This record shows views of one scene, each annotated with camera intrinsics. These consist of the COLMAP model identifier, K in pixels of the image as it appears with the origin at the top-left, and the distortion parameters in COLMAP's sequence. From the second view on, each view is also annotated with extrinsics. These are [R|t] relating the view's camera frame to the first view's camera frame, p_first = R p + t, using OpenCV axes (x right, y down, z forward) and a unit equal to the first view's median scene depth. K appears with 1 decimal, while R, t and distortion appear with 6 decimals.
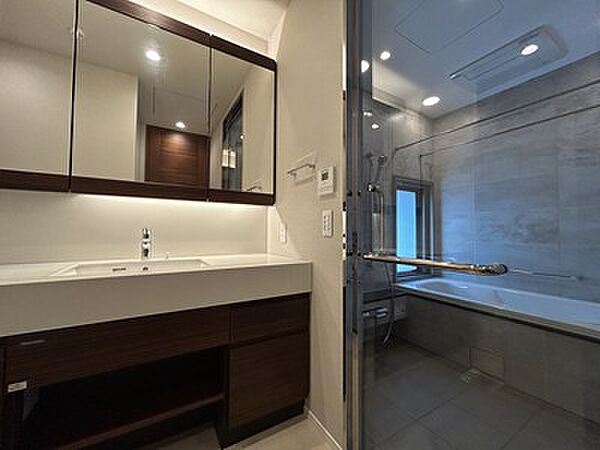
lens RADIAL K [[241.8, 0, 298.5], [0, 241.8, 223.7], [0, 0, 1]] dist [0.000969, 0.000110]
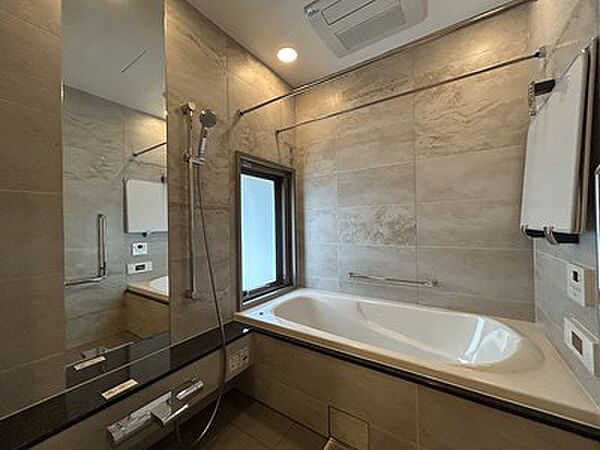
lens RADIAL K [[241.8, 0, 298.5], [0, 241.8, 223.7], [0, 0, 1]] dist [0.000969, 0.000110]
pose [[0.906148, -0.020555, 0.422460, 0.267398], [0.010938, 0.999623, 0.025176, -0.014940], [-0.422819, -0.018193, 0.906032, 0.321084]]
